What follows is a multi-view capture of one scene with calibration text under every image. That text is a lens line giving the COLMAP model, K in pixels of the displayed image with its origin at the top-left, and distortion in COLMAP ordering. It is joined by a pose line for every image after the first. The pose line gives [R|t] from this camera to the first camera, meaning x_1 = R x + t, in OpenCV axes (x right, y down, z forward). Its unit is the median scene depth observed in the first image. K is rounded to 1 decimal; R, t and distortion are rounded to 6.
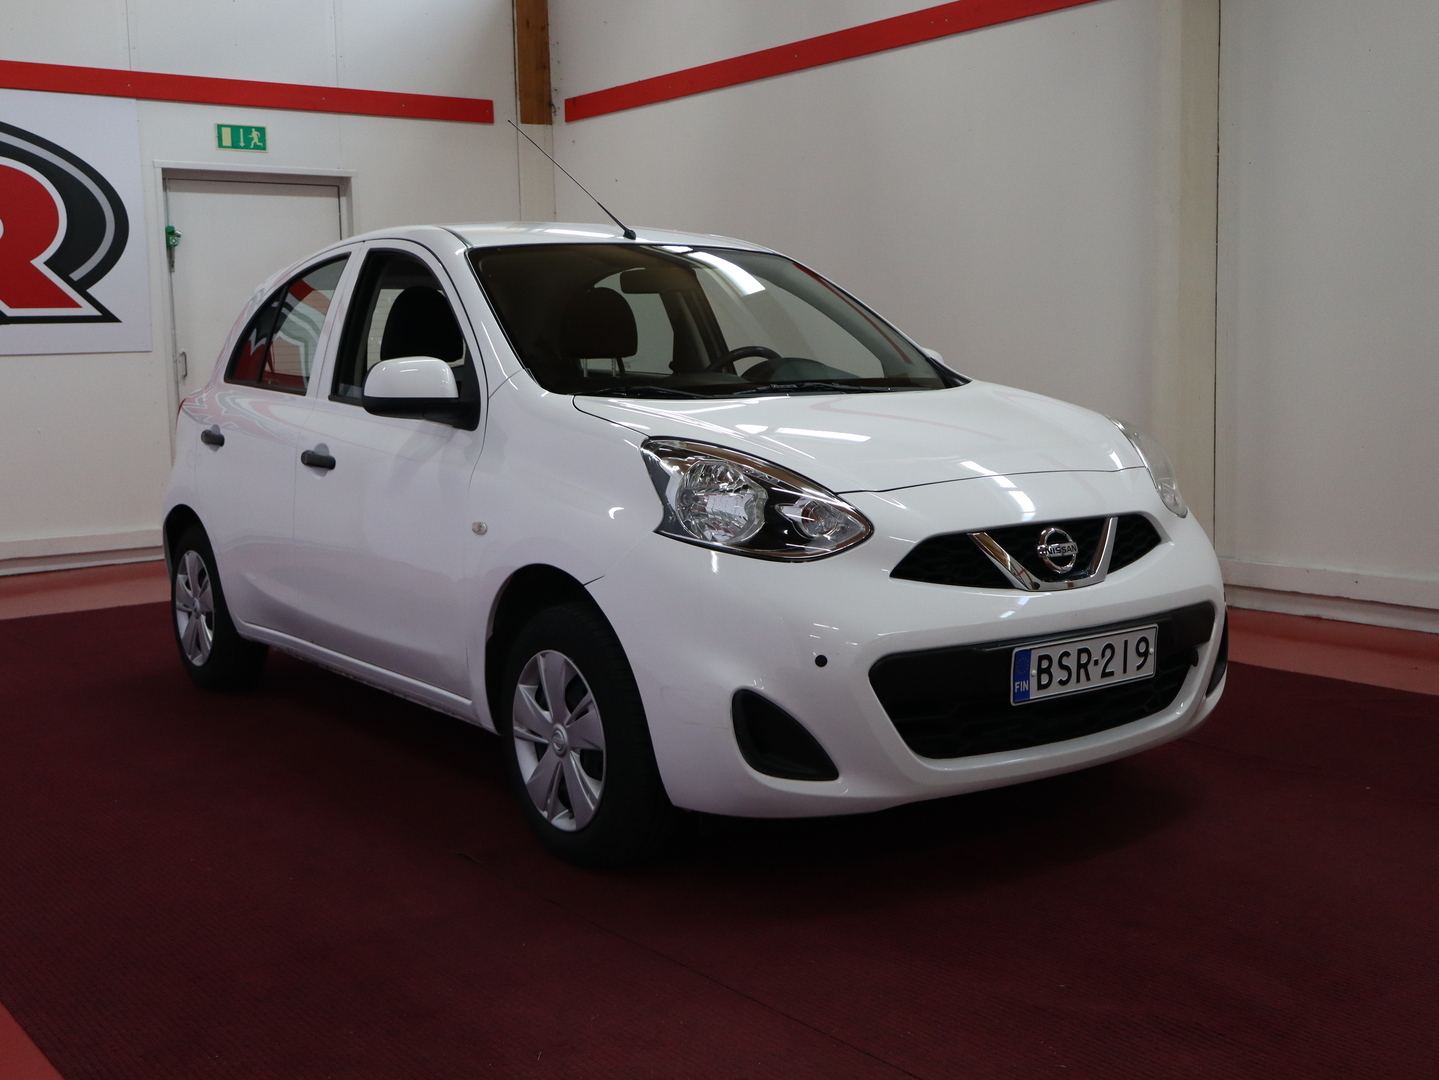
lens RADIAL K [[1675.3, 0, 719.2], [0, 1675.3, 541.3], [0, 0, 1]] dist [0.017238, 0.000000]
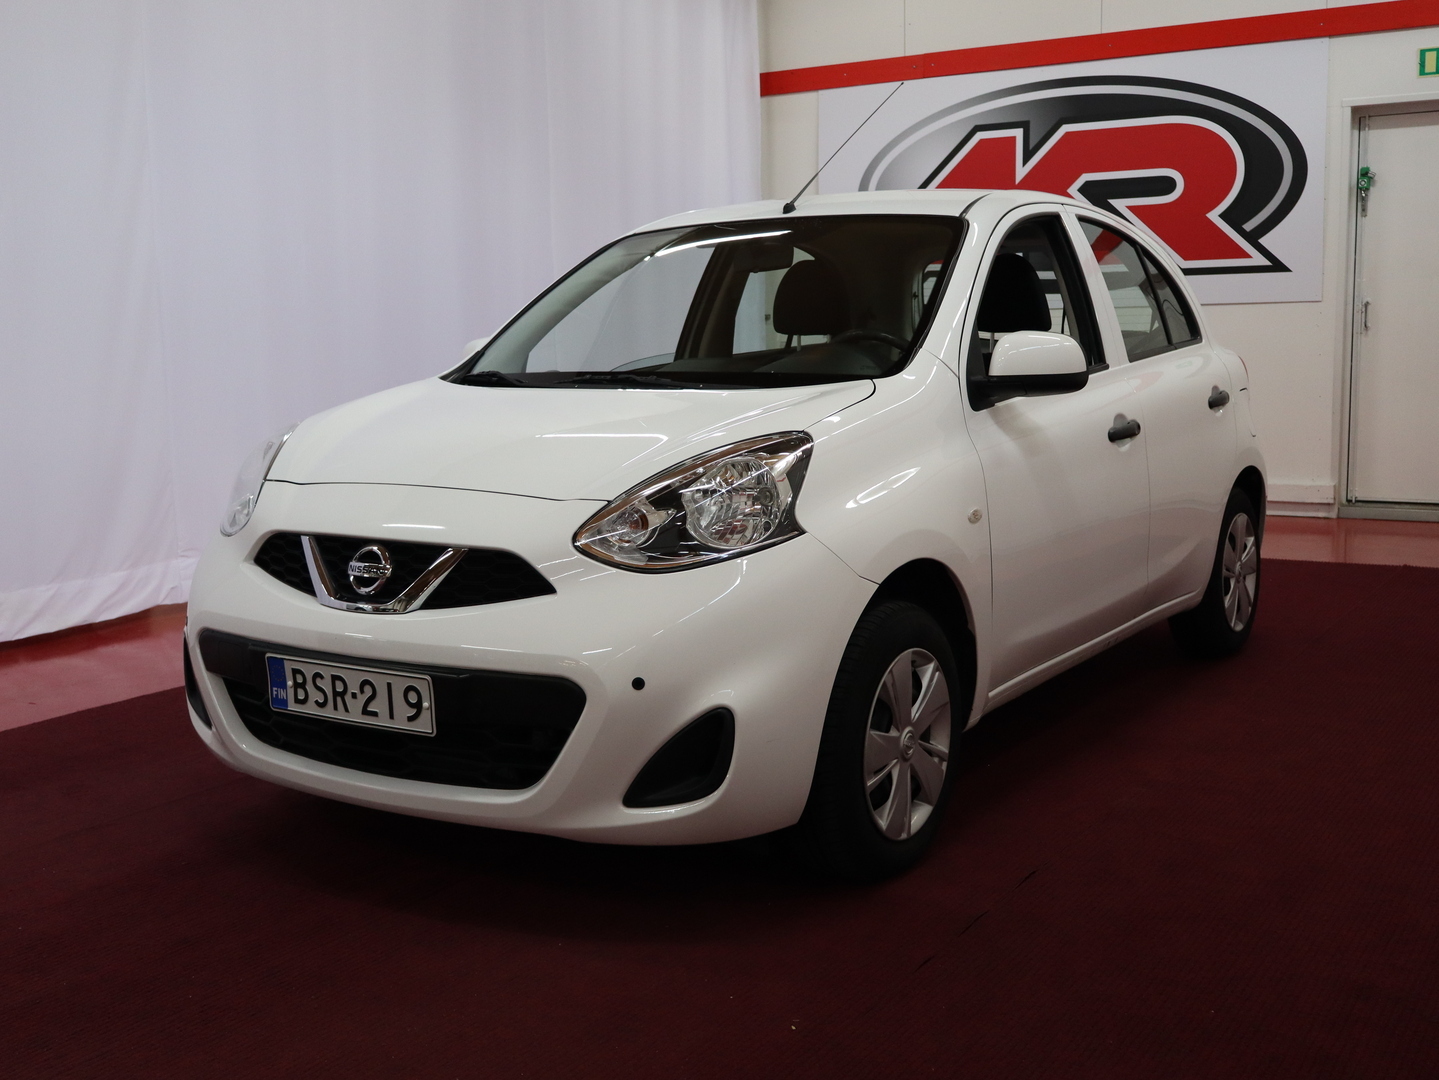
lens RADIAL K [[1675.3, 0, 716.2], [0, 1675.3, 543.5], [0, 0, 1]] dist [0.017238, 0.000000]
pose [[0.348611, 0.145719, -0.925871, 0.815770], [-0.099194, 0.988029, 0.118153, -0.100022], [0.932004, 0.050652, 0.358892, 0.609682]]
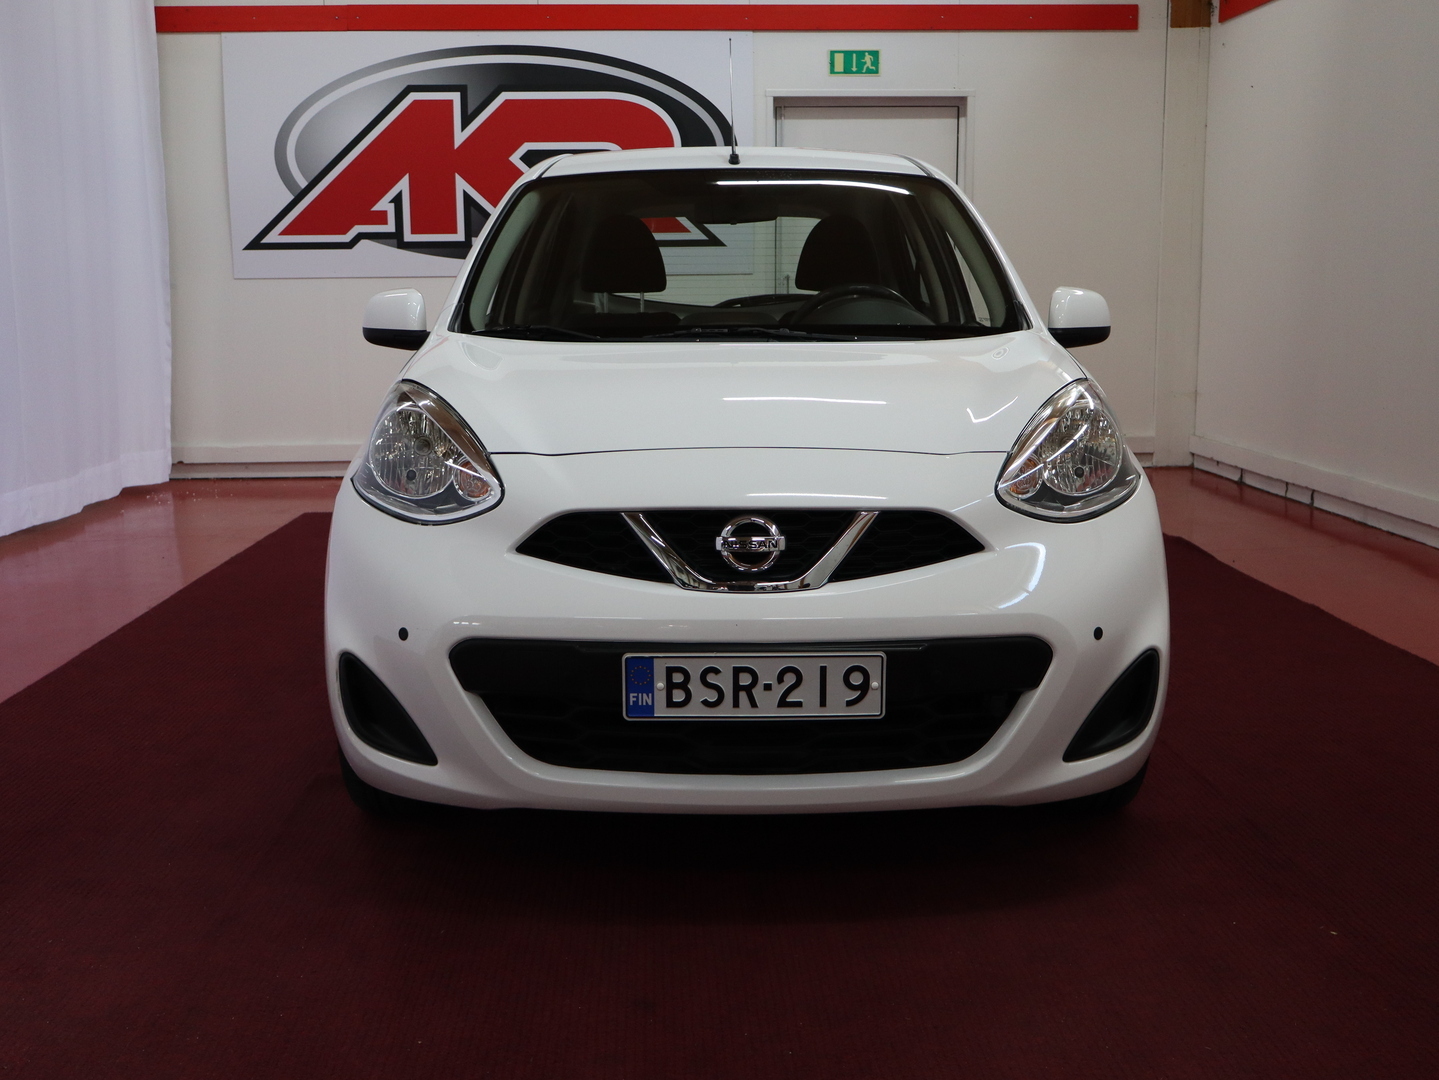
lens RADIAL K [[1675.3, 0, 725.6], [0, 1675.3, 533.8], [0, 0, 1]] dist [0.017238, 0.000000]
pose [[0.814794, 0.107166, -0.569759, 0.474840], [-0.082599, 0.994200, 0.068877, -0.039882], [0.573836, -0.009059, 0.818920, 0.233172]]
